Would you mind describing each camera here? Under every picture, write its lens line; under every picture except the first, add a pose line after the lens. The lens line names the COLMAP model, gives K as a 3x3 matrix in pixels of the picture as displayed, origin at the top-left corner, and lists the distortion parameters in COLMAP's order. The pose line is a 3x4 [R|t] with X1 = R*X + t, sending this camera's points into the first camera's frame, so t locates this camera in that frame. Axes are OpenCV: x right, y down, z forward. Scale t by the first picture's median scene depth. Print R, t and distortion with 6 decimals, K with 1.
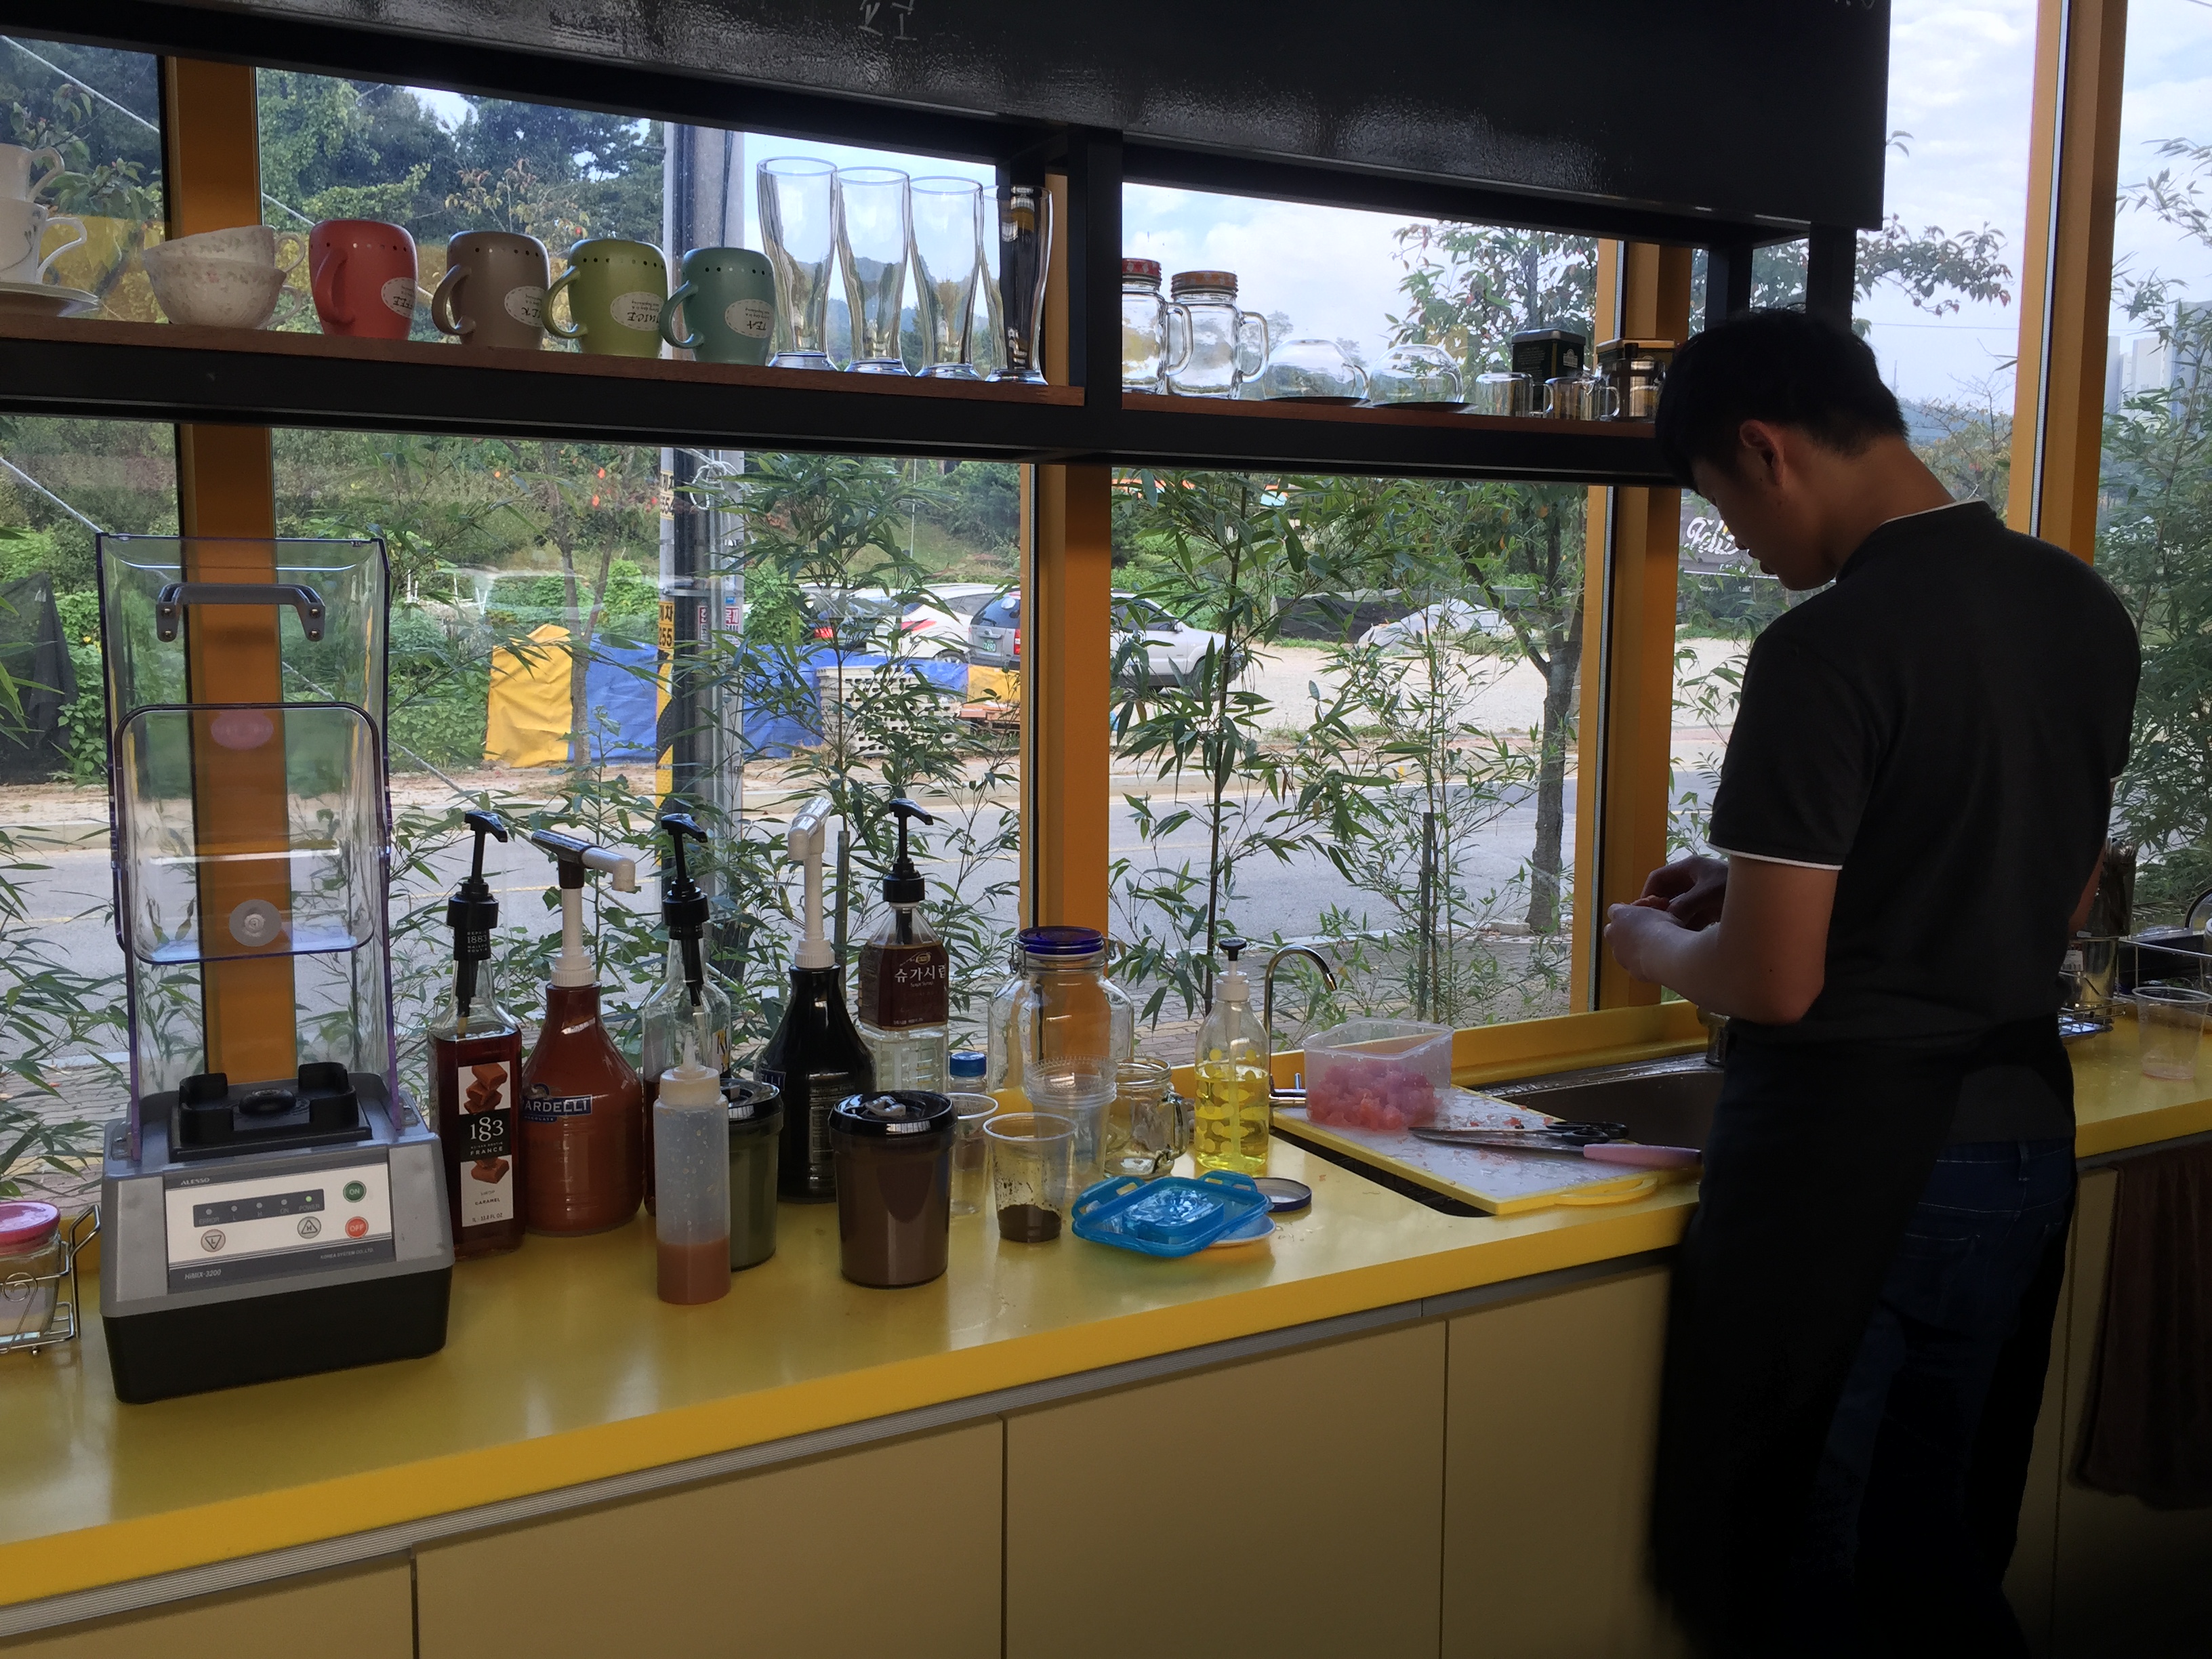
lens RADIAL K [[1878.6, 0, 1106.0], [0, 1878.6, 829.5], [0, 0, 1]] dist [0.073138, -0.108197]
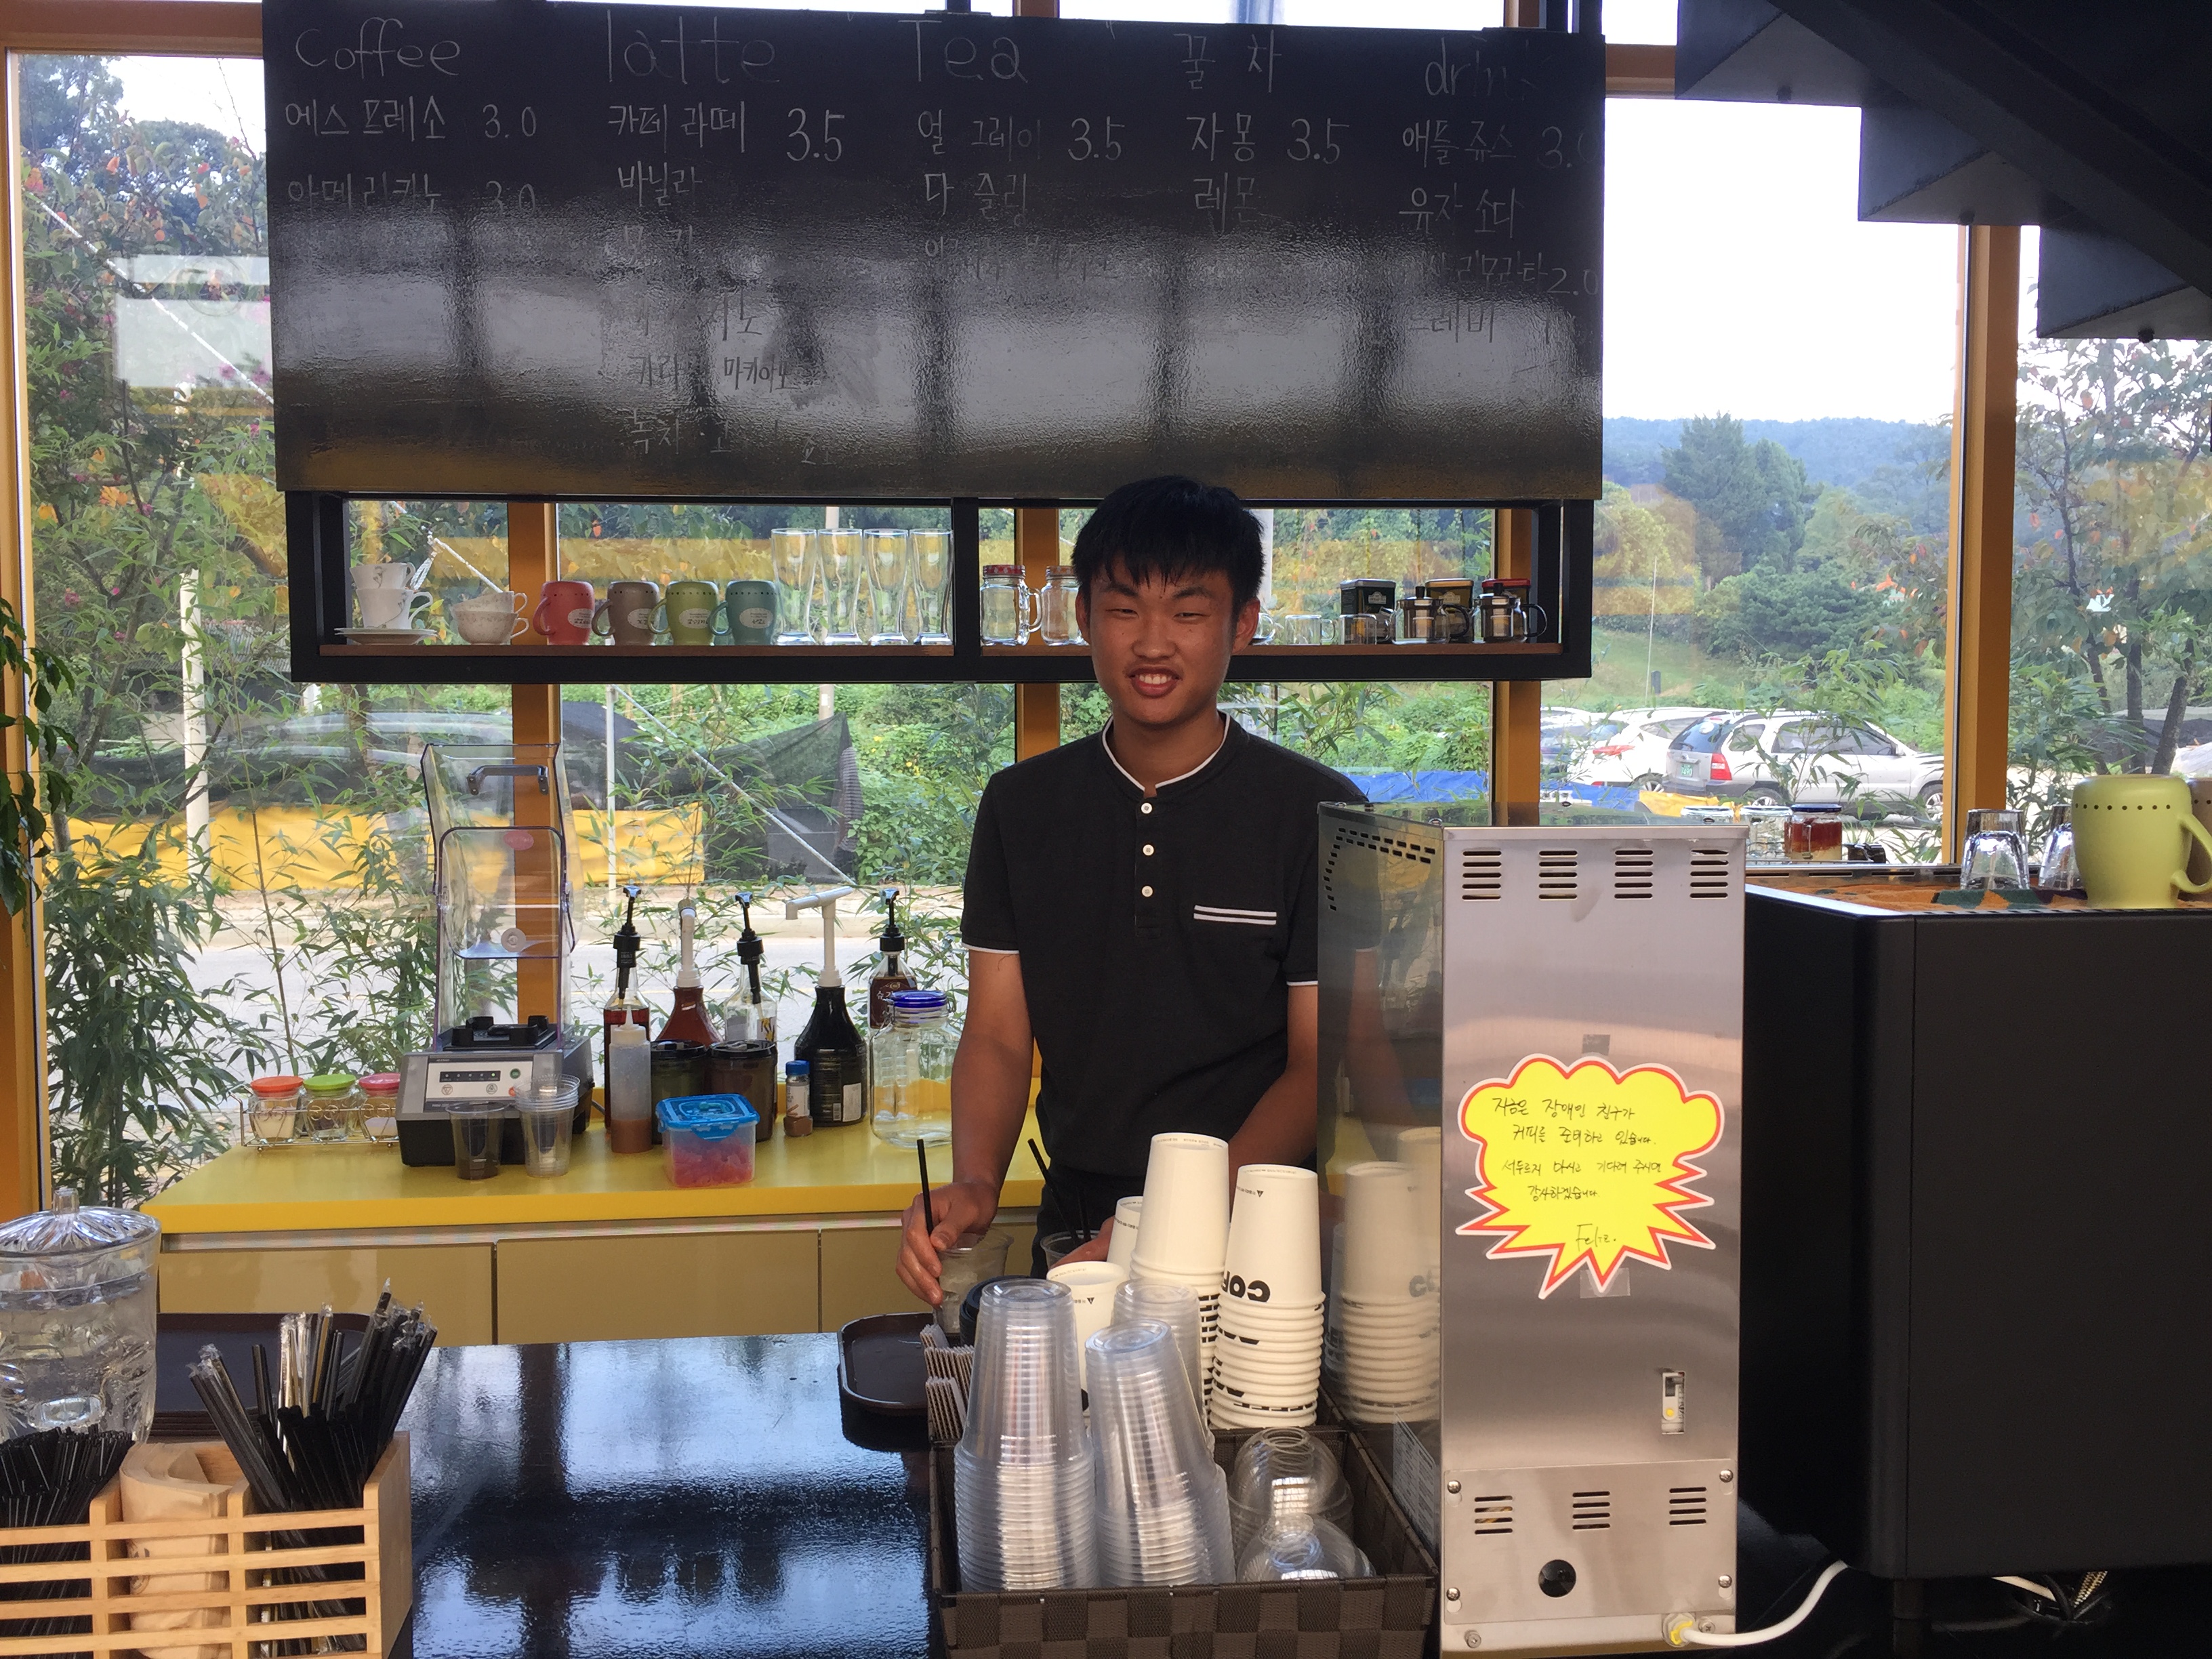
lens RADIAL K [[1878.6, 0, 1106.0], [0, 1878.6, 829.5], [0, 0, 1]] dist [0.073138, -0.108197]
pose [[0.920722, 0.015007, -0.389931, 0.805469], [-0.040014, 0.997624, -0.056090, 0.019161], [0.388163, 0.067246, 0.919134, -0.509873]]
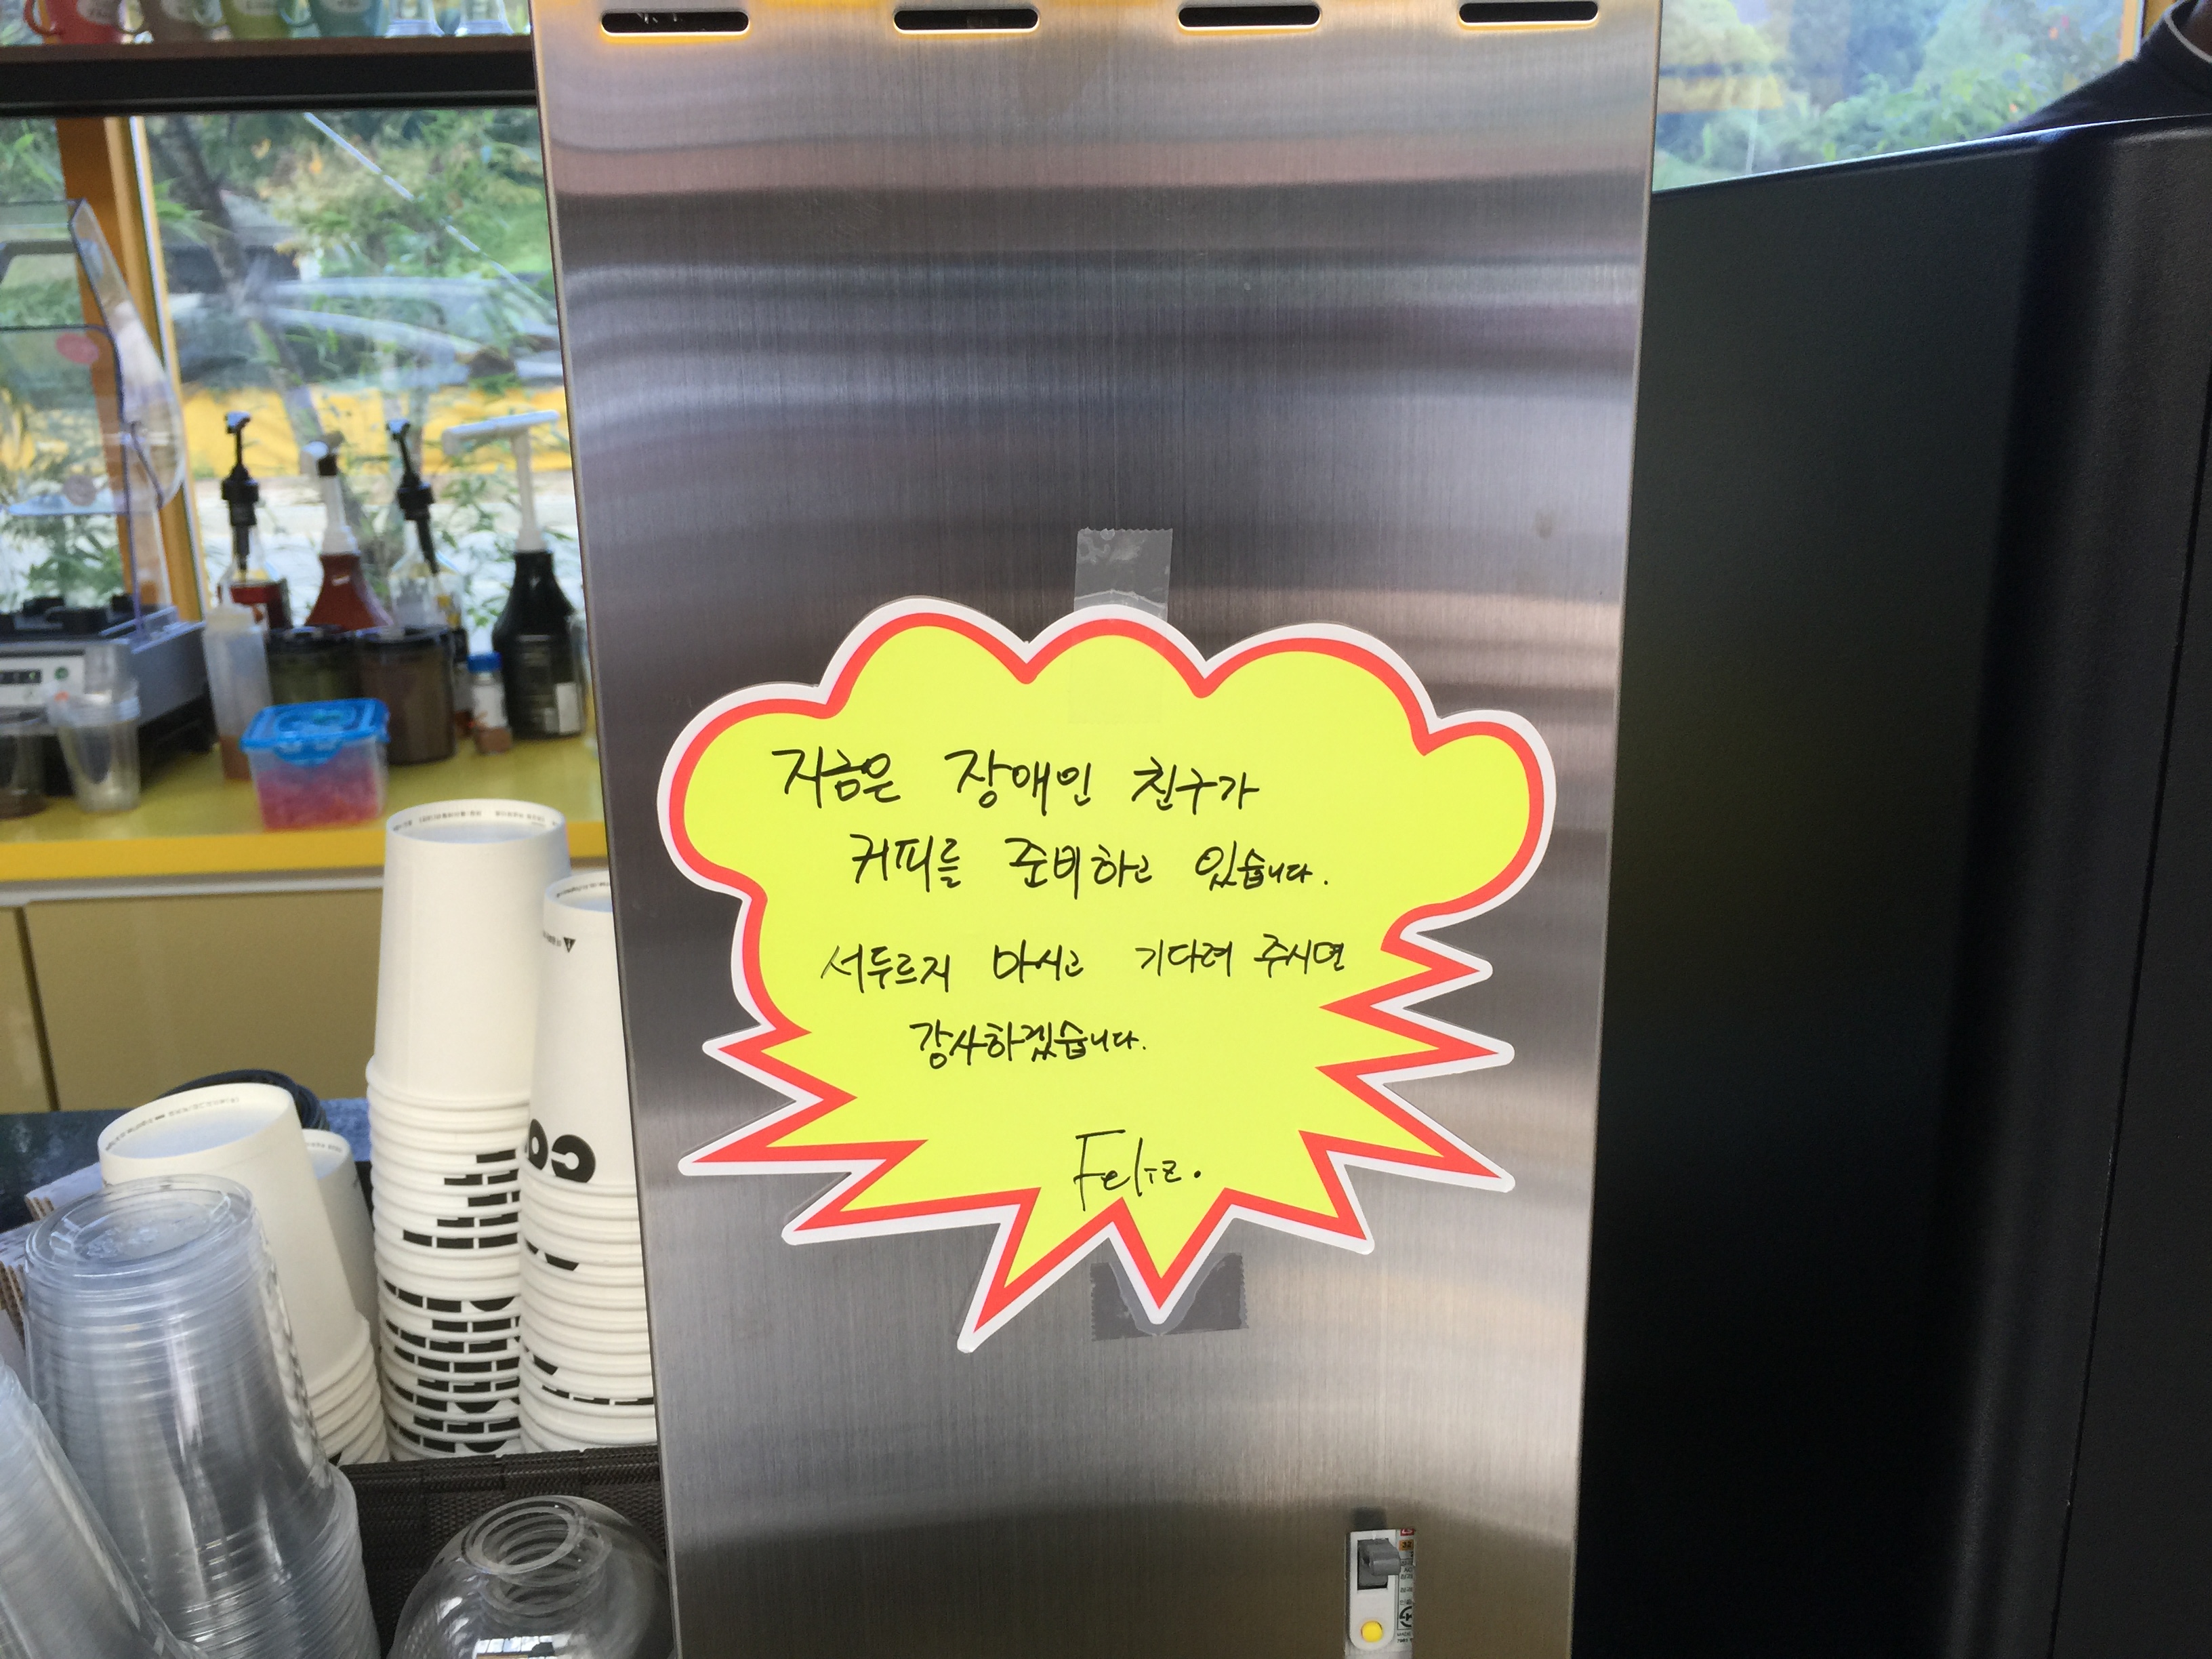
lens RADIAL K [[1878.6, 0, 1106.0], [0, 1878.6, 829.5], [0, 0, 1]] dist [0.073138, -0.108197]
pose [[0.906764, 0.089258, -0.412083, 0.786543], [-0.023245, 0.986432, 0.162514, 0.047676], [0.420998, -0.137783, 0.896536, 0.026479]]
